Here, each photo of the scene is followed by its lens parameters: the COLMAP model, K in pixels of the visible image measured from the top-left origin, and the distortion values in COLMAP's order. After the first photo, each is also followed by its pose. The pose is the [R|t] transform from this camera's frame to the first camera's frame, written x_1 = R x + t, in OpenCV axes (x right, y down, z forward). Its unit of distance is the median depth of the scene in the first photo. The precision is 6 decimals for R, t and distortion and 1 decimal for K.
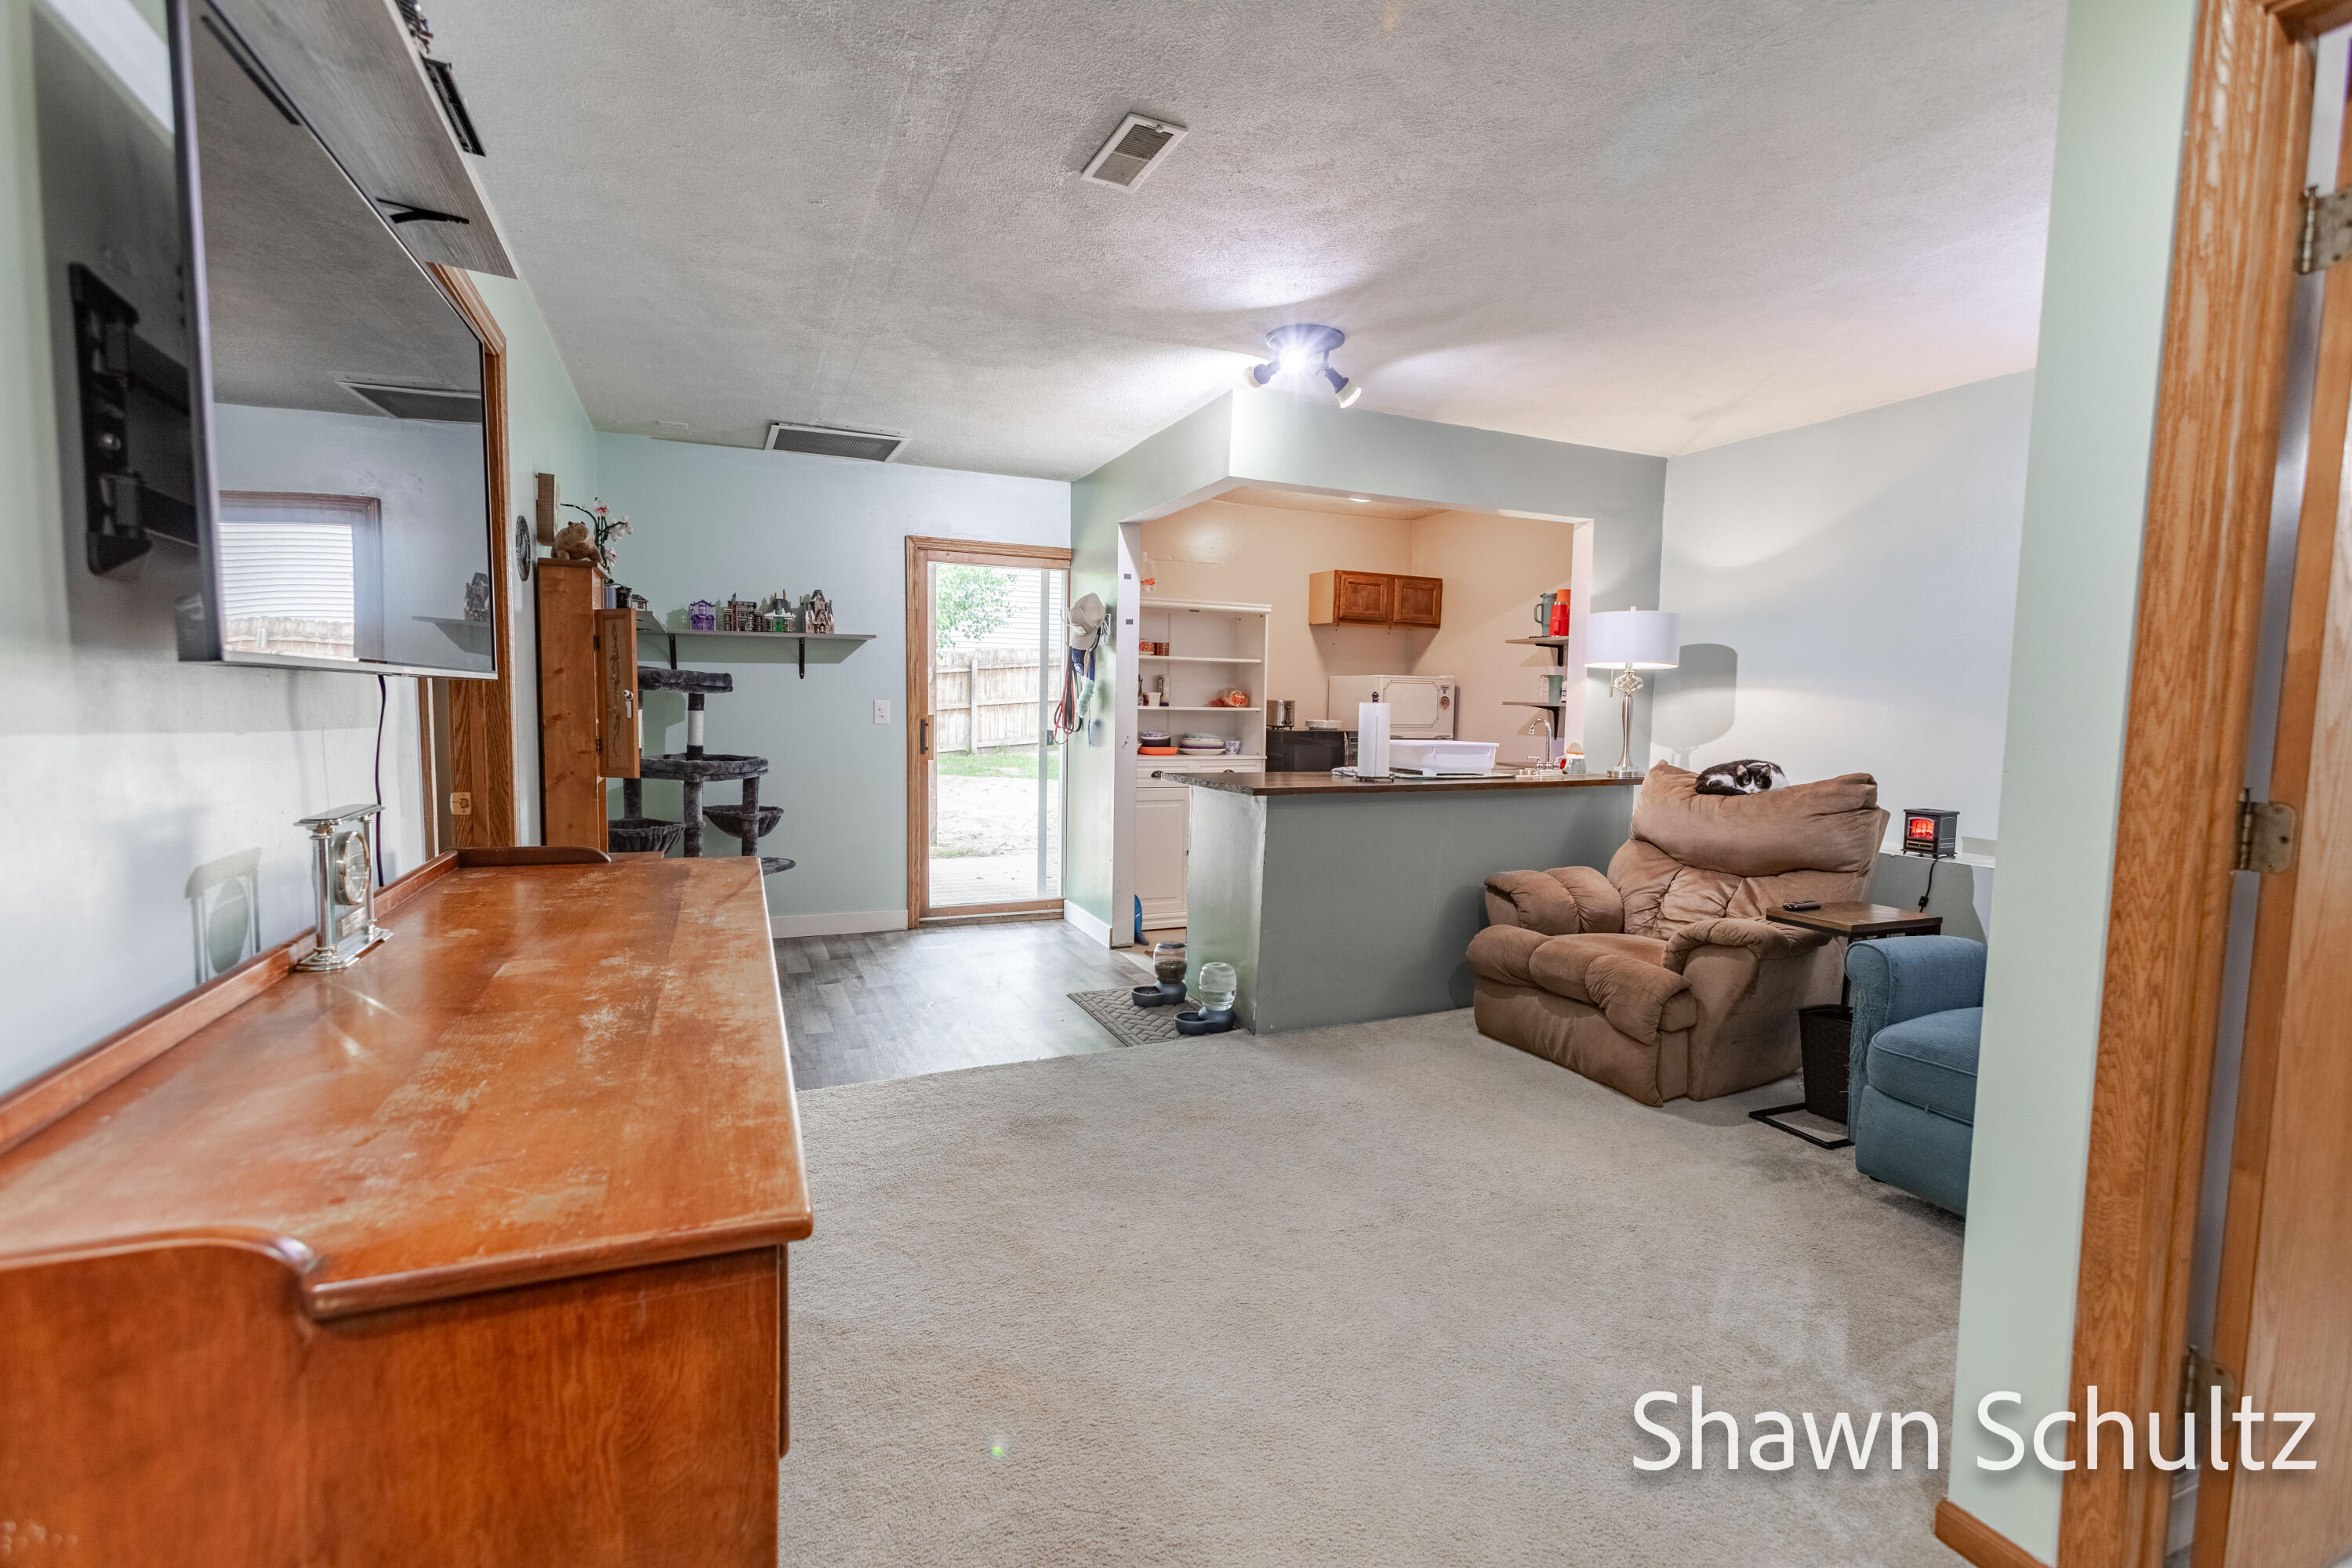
lens RADIAL K [[1051.2, 0, 1164.2], [0, 1051.2, 783.2], [0, 0, 1]] dist [-0.003351, 0.005955]
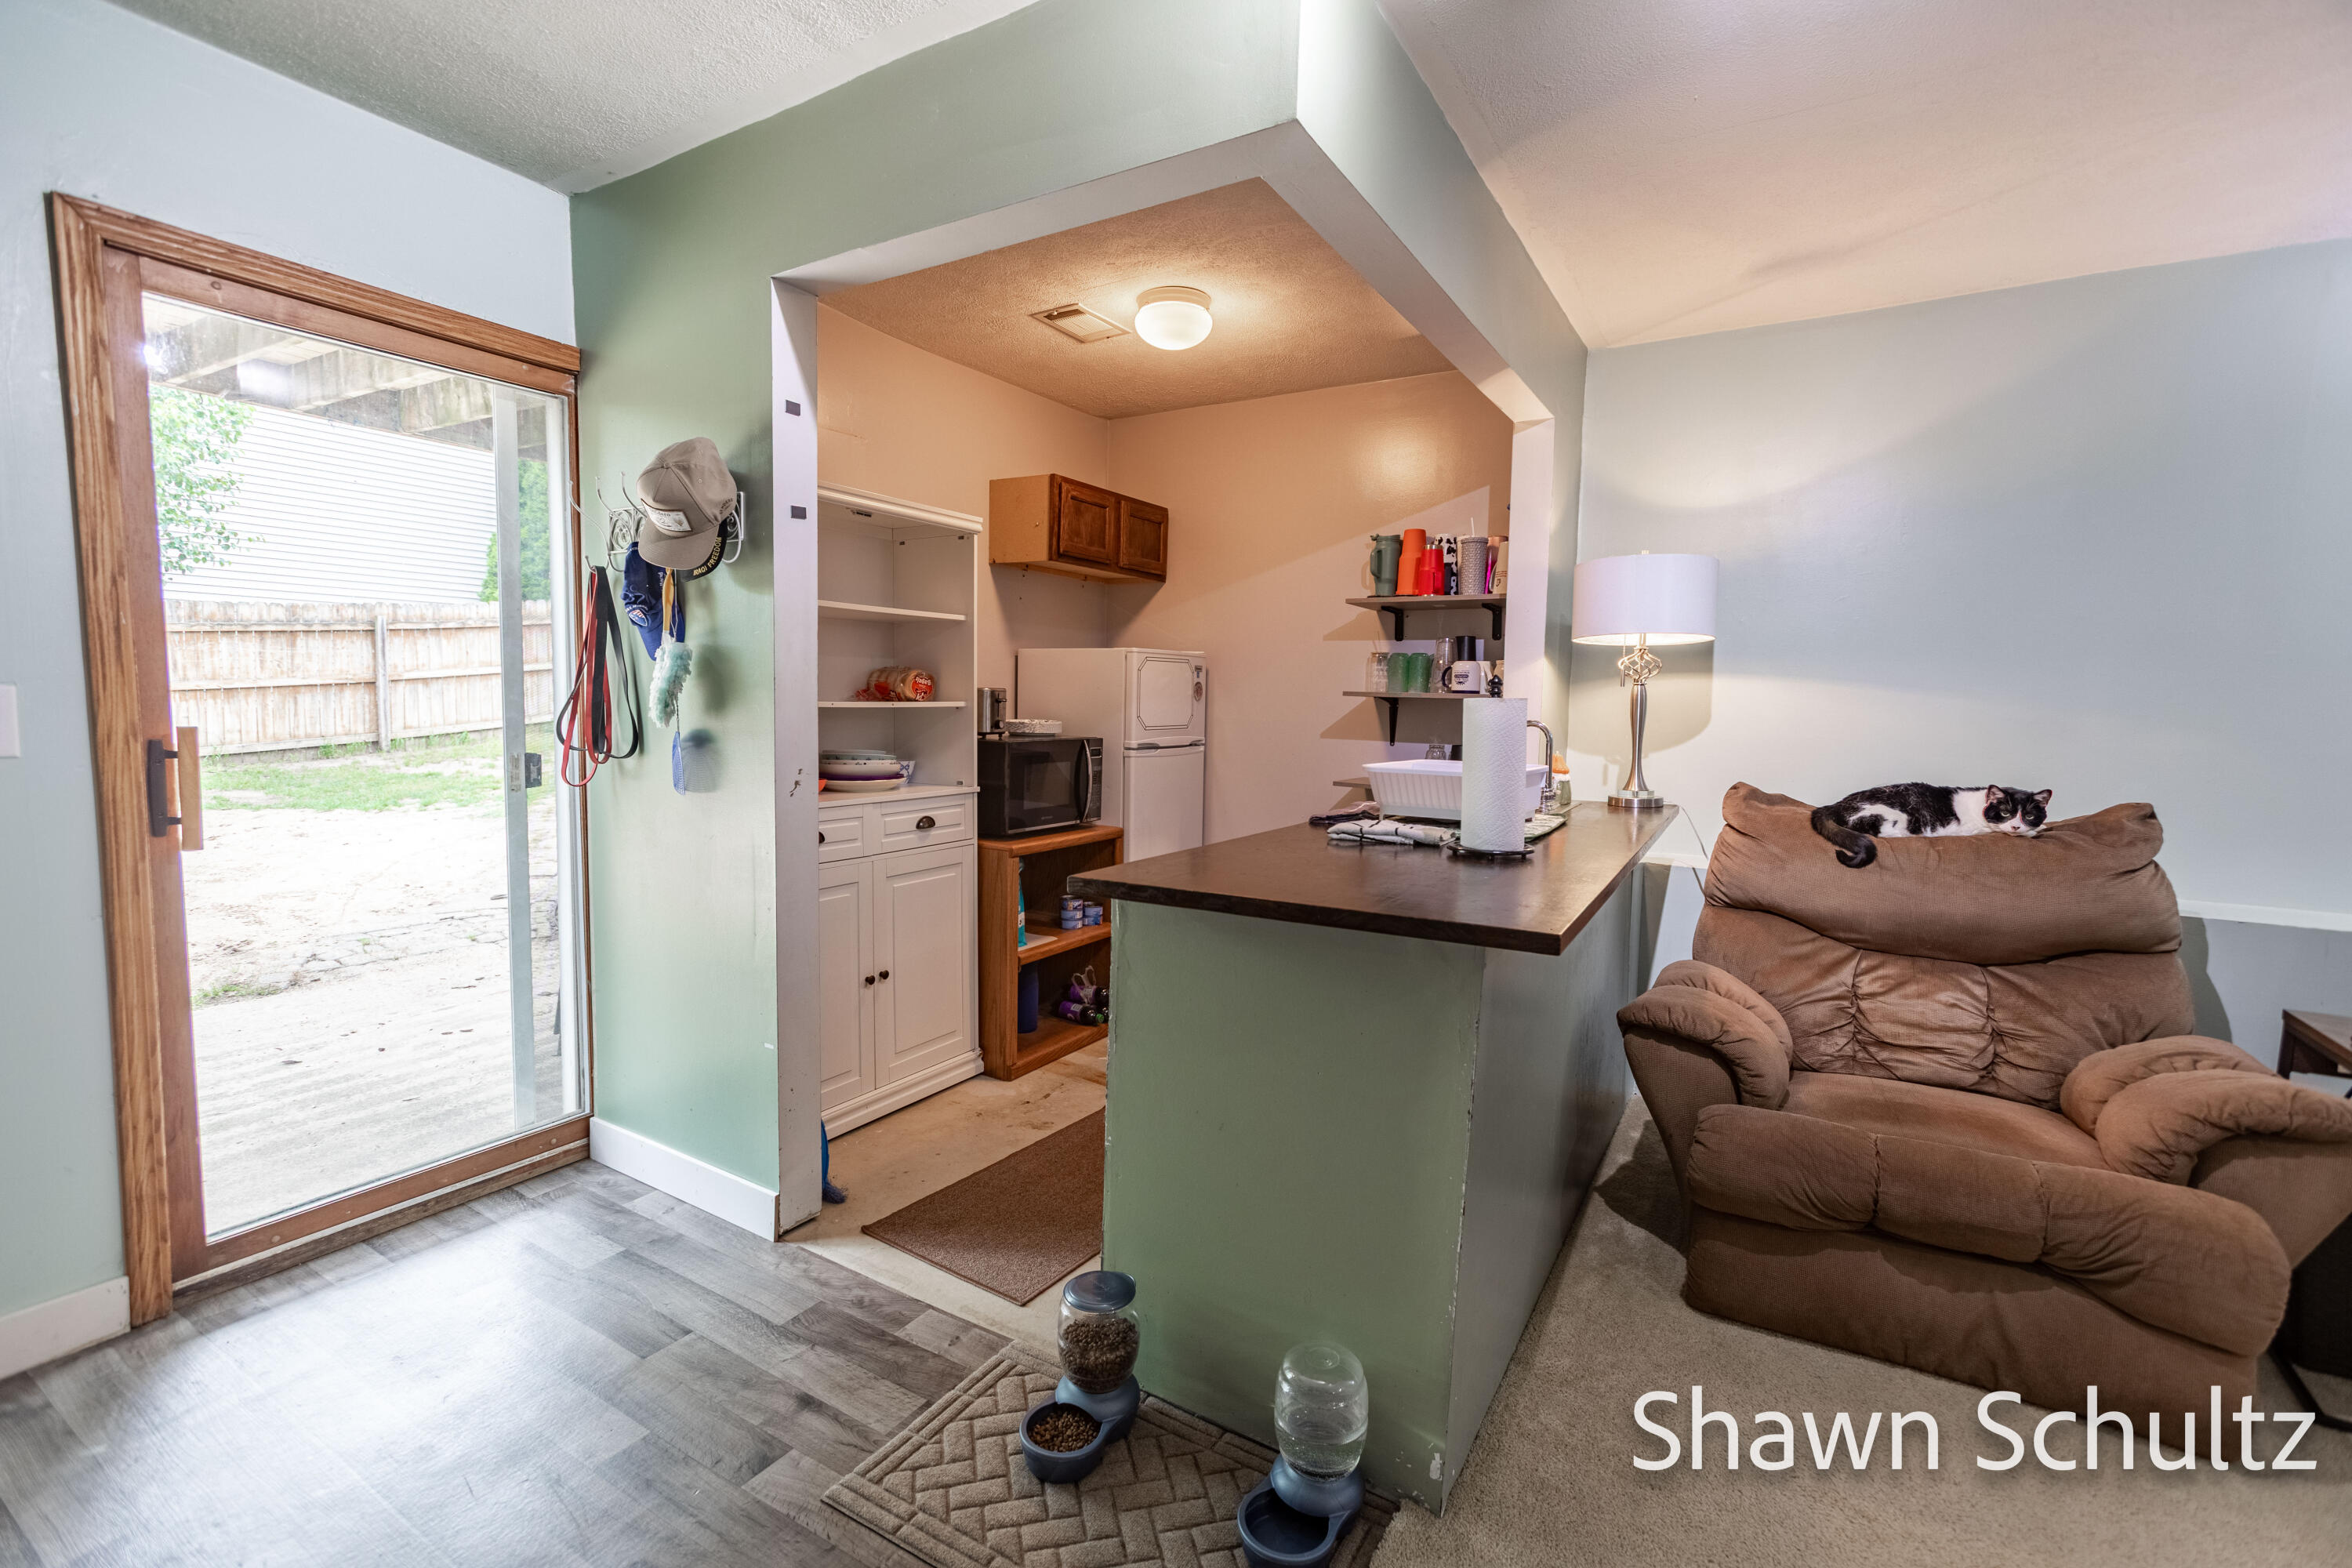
lens RADIAL K [[1051.2, 0, 1176.3], [0, 1051.2, 783.1], [0, 0, 1]] dist [-0.003351, 0.005955]
pose [[0.818351, -0.050054, 0.572535, -0.144542], [0.041300, 0.998746, 0.028284, -0.040031], [-0.573233, 0.000500, 0.819393, 0.484685]]
